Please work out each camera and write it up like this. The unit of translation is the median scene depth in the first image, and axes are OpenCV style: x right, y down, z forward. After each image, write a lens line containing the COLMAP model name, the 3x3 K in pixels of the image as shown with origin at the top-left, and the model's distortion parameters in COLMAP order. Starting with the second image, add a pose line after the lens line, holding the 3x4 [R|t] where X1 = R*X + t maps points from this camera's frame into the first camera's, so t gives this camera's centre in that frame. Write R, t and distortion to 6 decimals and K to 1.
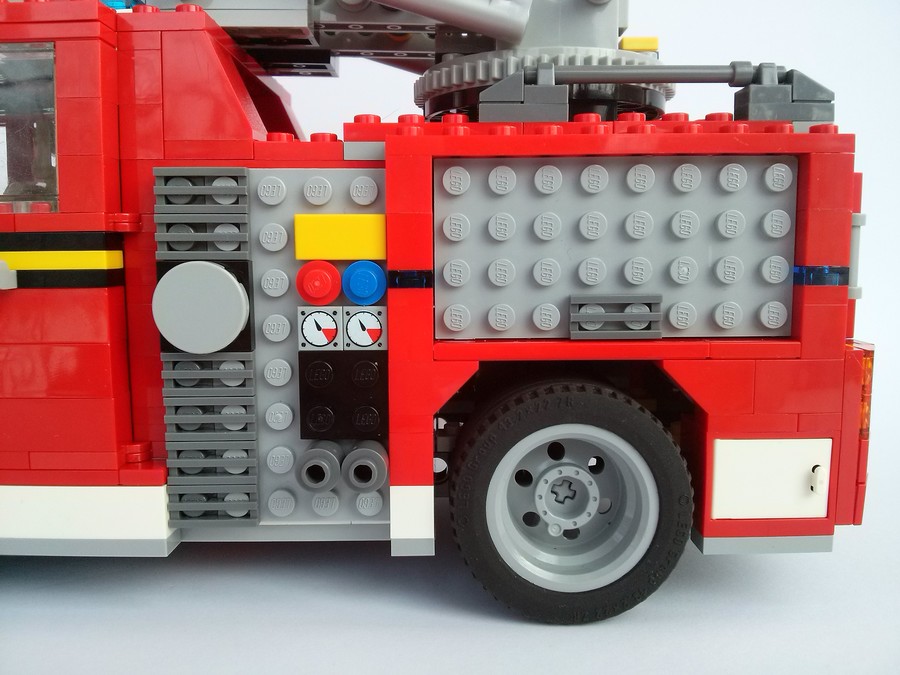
lens RADIAL K [[802.3, 0, 450.0], [0, 802.3, 337.5], [0, 0, 1]] dist [0.113718, -0.344866]
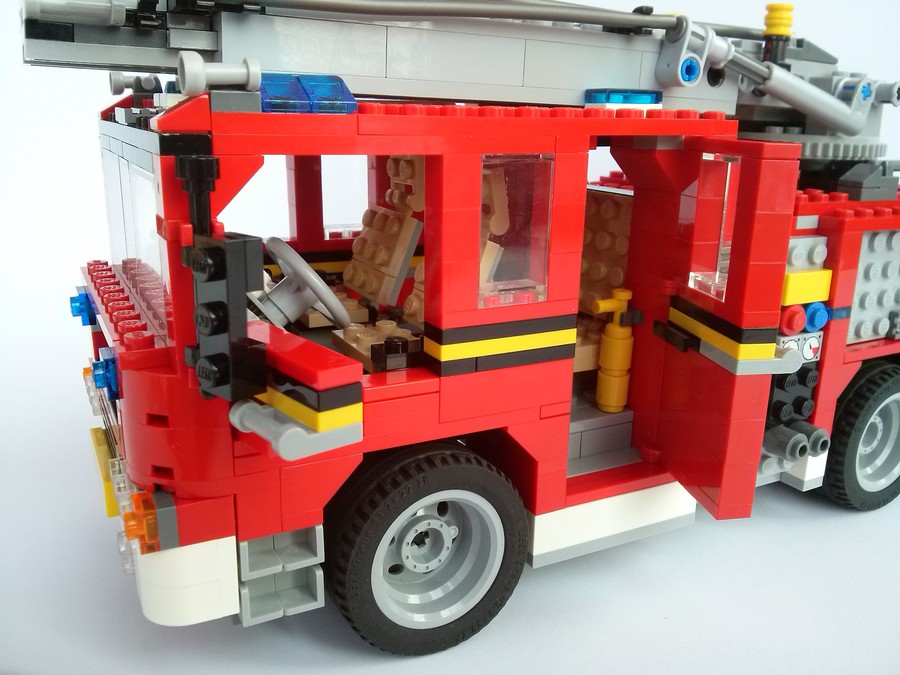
lens RADIAL K [[802.3, 0, 450.0], [0, 802.3, 337.5], [0, 0, 1]] dist [0.113718, -0.344866]
pose [[0.877658, -0.107126, 0.467162, -1.339149], [0.029459, 0.984916, 0.170508, -0.293359], [-0.478381, -0.135885, 0.867575, 0.047325]]
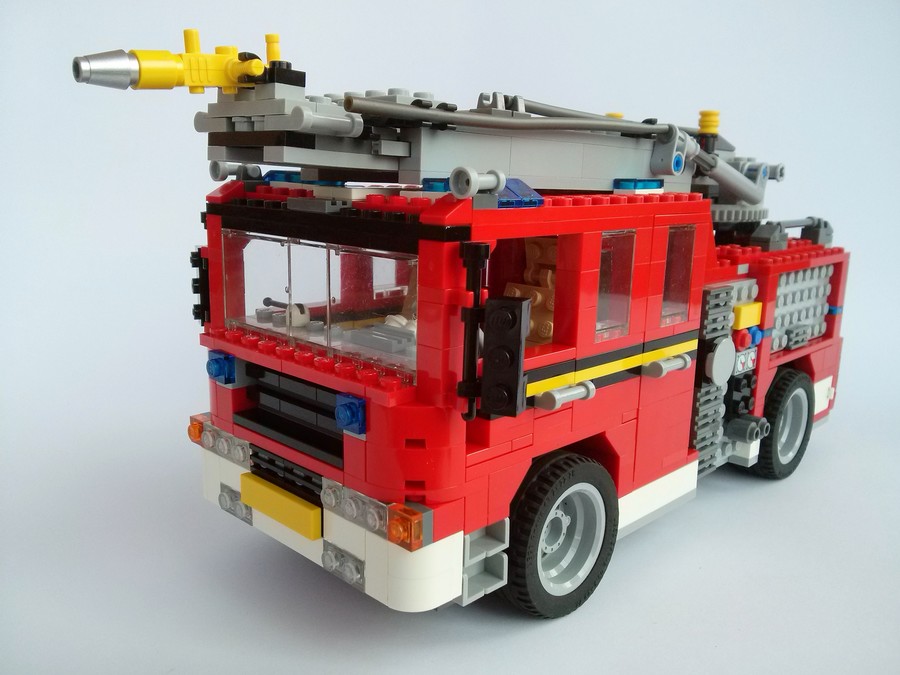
lens RADIAL K [[802.3, 0, 450.0], [0, 802.3, 337.5], [0, 0, 1]] dist [0.113718, -0.344866]
pose [[0.689876, -0.130110, 0.712140, -2.013983], [0.059491, 0.990578, 0.123350, -0.351459], [-0.721479, -0.042731, 0.691116, 0.154225]]
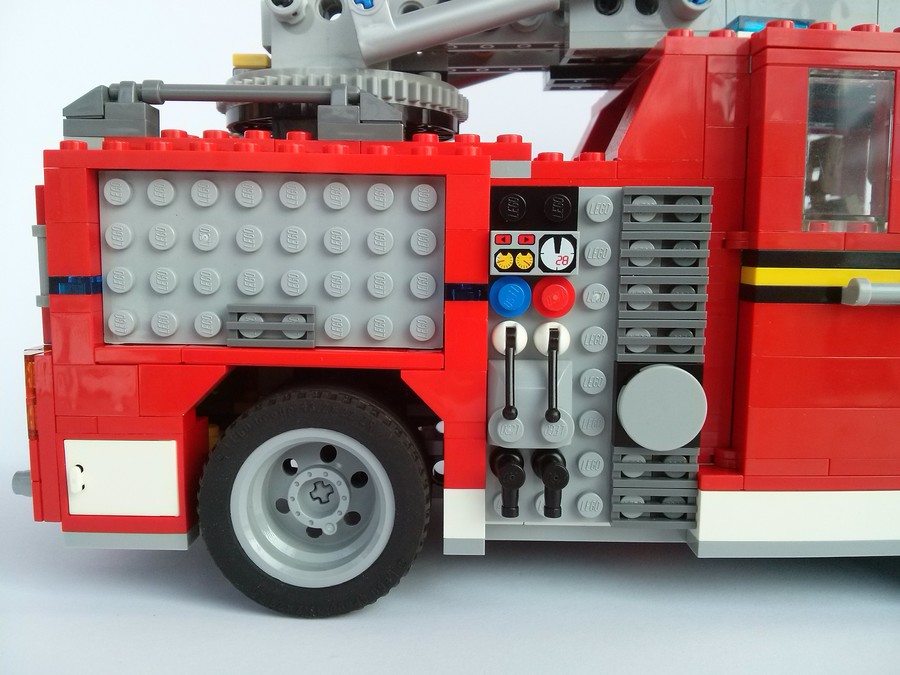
lens RADIAL K [[802.3, 0, 450.0], [0, 802.3, 337.5], [0, 0, 1]] dist [0.113718, -0.344866]
pose [[0.999845, 0.012349, 0.012547, -0.693013], [-0.012449, 0.999891, 0.007959, -0.018920], [-0.012447, -0.008114, 0.999890, -0.040196]]
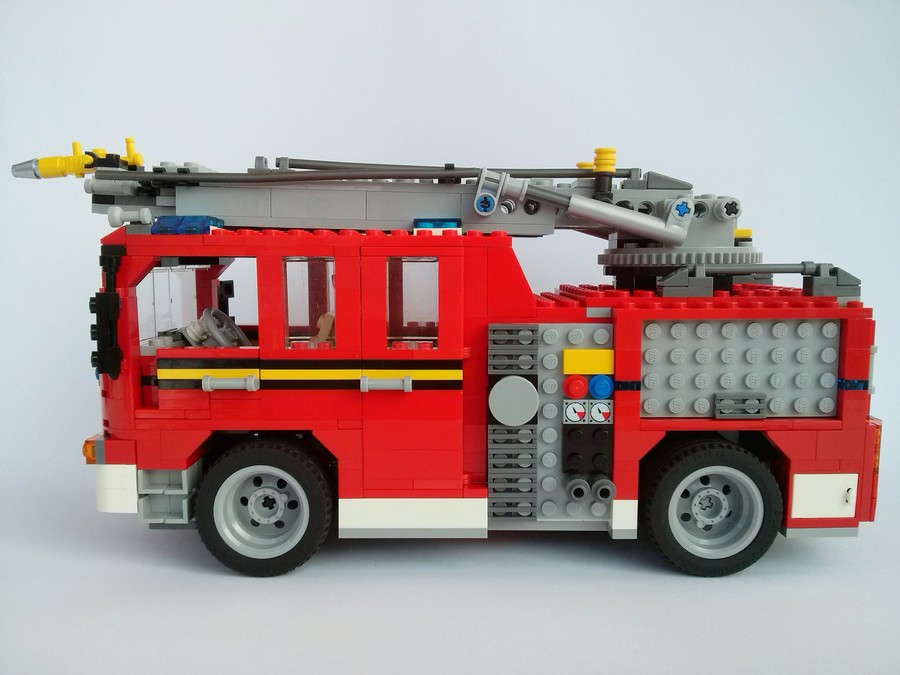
lens RADIAL K [[812.2, 0, 448.4], [0, 812.2, 325.0], [0, 0, 1]] dist [0.117438, -0.313378]
pose [[0.999925, 0.003886, 0.011651, -0.463854], [-0.003788, 0.999957, -0.008465, -0.187159], [-0.011683, 0.008420, 0.999896, -0.818093]]
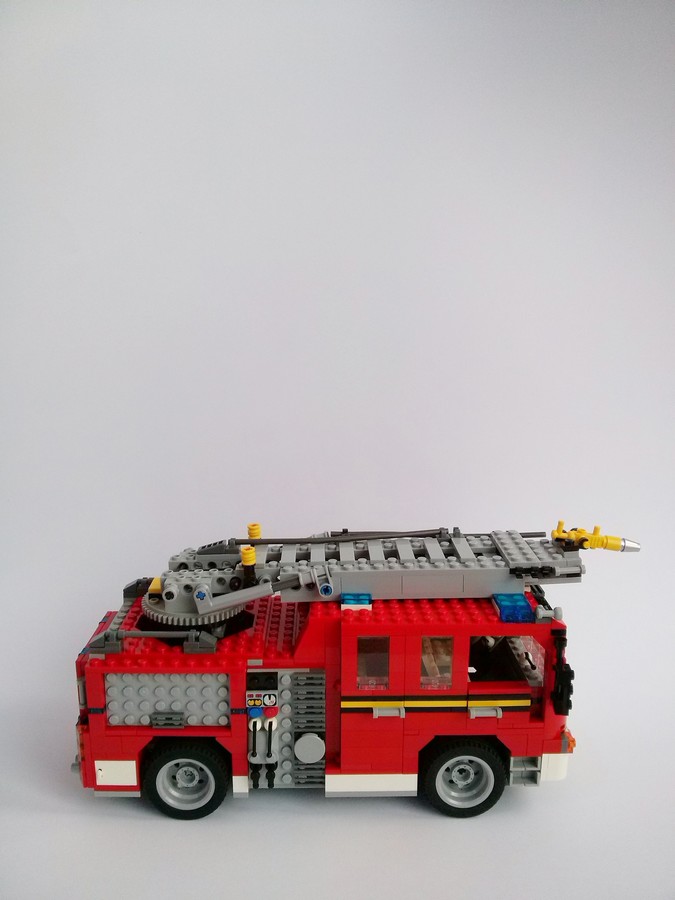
lens RADIAL K [[802.3, 0, 337.5], [0, 802.3, 450.0], [0, 0, 1]] dist [0.113718, -0.344866]
pose [[0.999524, 0.002687, 0.030743, -0.401320], [-0.006029, 0.994008, 0.109141, -1.294140], [-0.030265, -0.109274, 0.993551, -1.760750]]
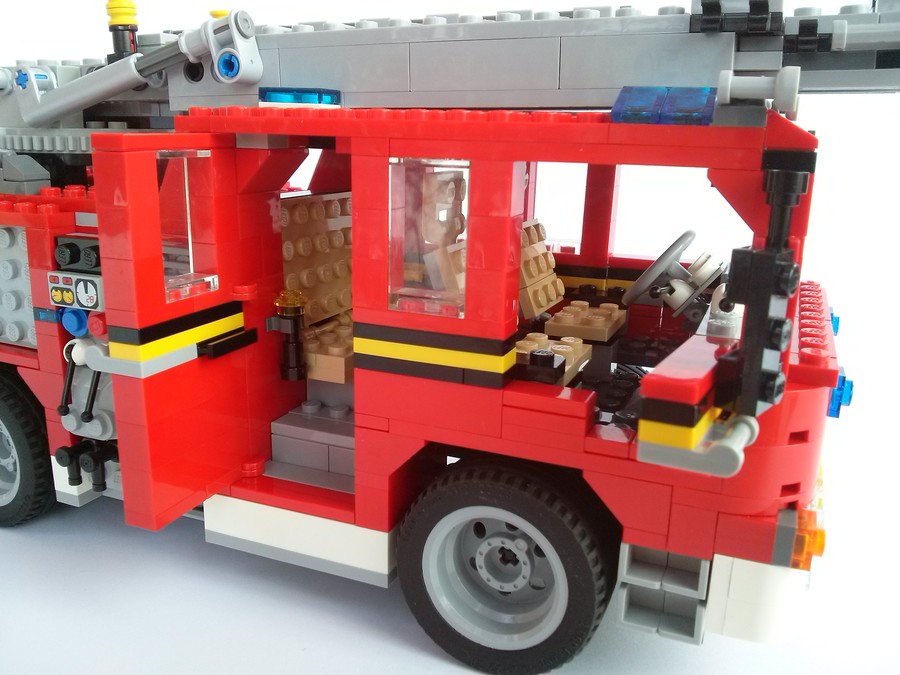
lens RADIAL K [[802.3, 0, 450.0], [0, 802.3, 337.5], [0, 0, 1]] dist [0.113718, -0.344866]
pose [[0.924568, 0.122227, -0.360881, 0.455065], [-0.067842, 0.984825, 0.159742, -0.292577], [0.374930, -0.123210, 0.918829, -0.013436]]
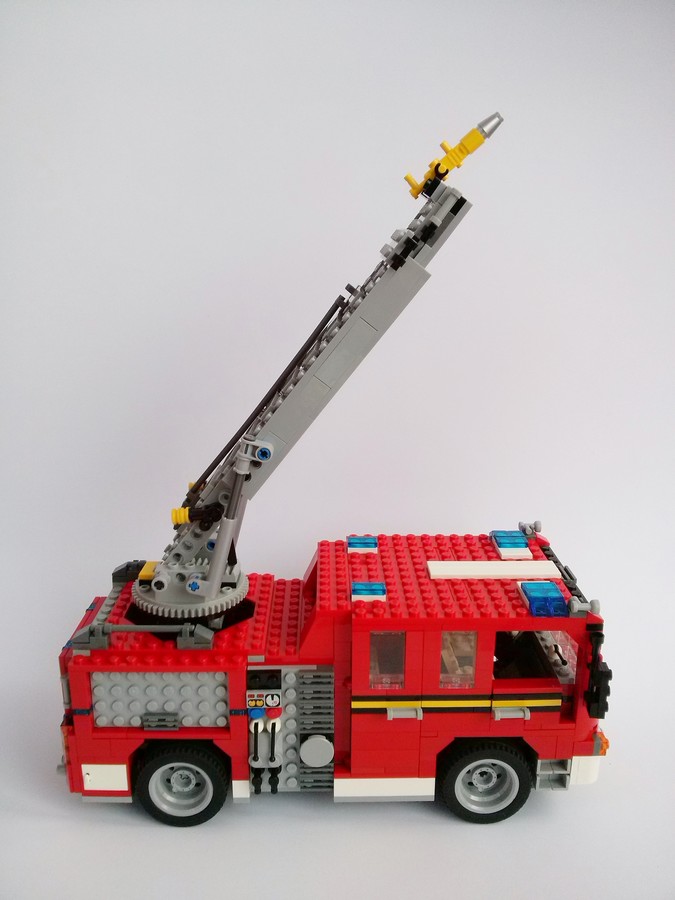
lens RADIAL K [[802.3, 0, 337.5], [0, 802.3, 450.0], [0, 0, 1]] dist [0.113718, -0.344866]
pose [[0.999668, -0.001251, 0.025725, -0.408754], [-0.003062, 0.985961, 0.166948, -1.322773], [-0.025572, -0.166972, 0.985630, -1.432347]]
